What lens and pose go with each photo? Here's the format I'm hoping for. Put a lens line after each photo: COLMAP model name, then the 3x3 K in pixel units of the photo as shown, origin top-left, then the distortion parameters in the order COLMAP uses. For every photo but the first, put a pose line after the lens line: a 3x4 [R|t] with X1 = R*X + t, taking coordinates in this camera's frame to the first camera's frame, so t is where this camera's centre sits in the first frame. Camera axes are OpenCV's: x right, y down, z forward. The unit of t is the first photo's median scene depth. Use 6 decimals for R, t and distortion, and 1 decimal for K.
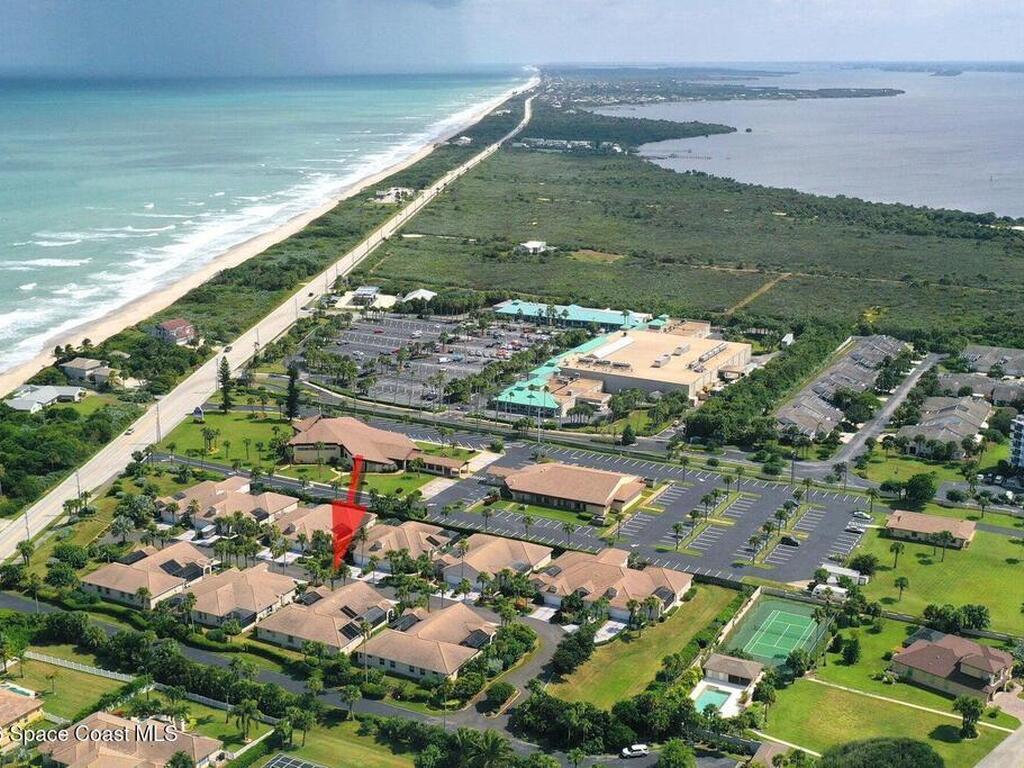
lens RADIAL K [[907.1, 0, 512.0], [0, 907.1, 384.0], [0, 0, 1]] dist [-0.004327, -0.000690]
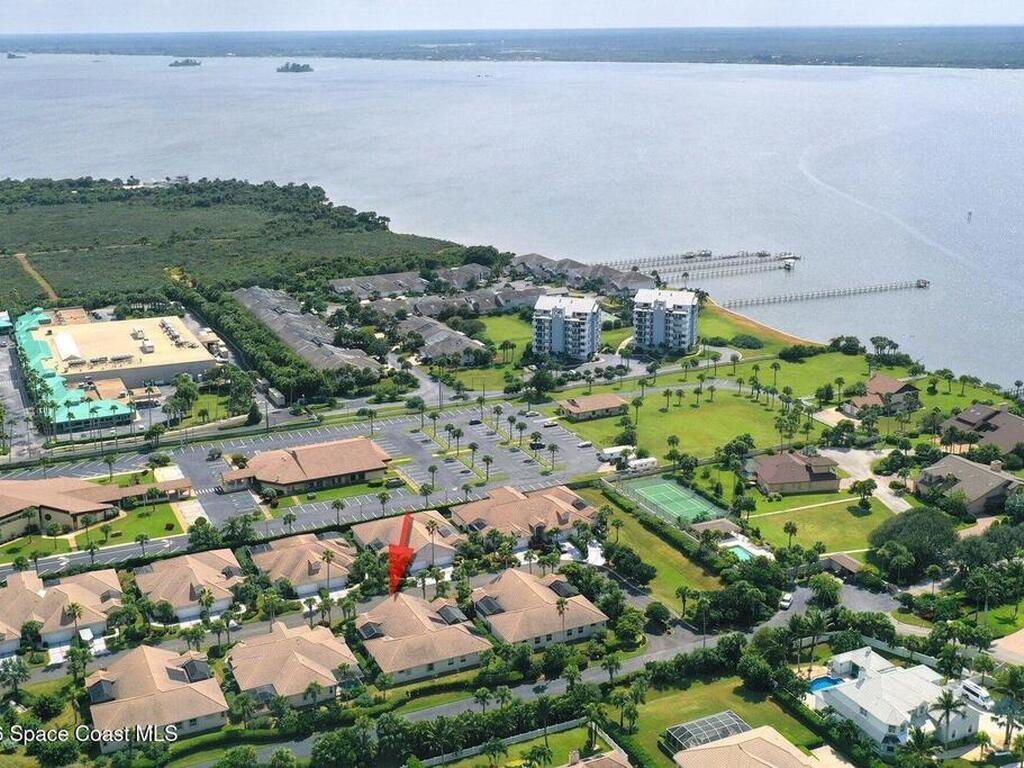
lens RADIAL K [[862.1, 0, 512.0], [0, 862.1, 384.0], [0, 0, 1]] dist [-0.000419, 0.000618]
pose [[0.759759, -0.255215, 0.598023, -0.171963], [0.225912, 0.966060, 0.125270, -0.023283], [-0.609696, 0.039925, 0.791629, 0.068127]]
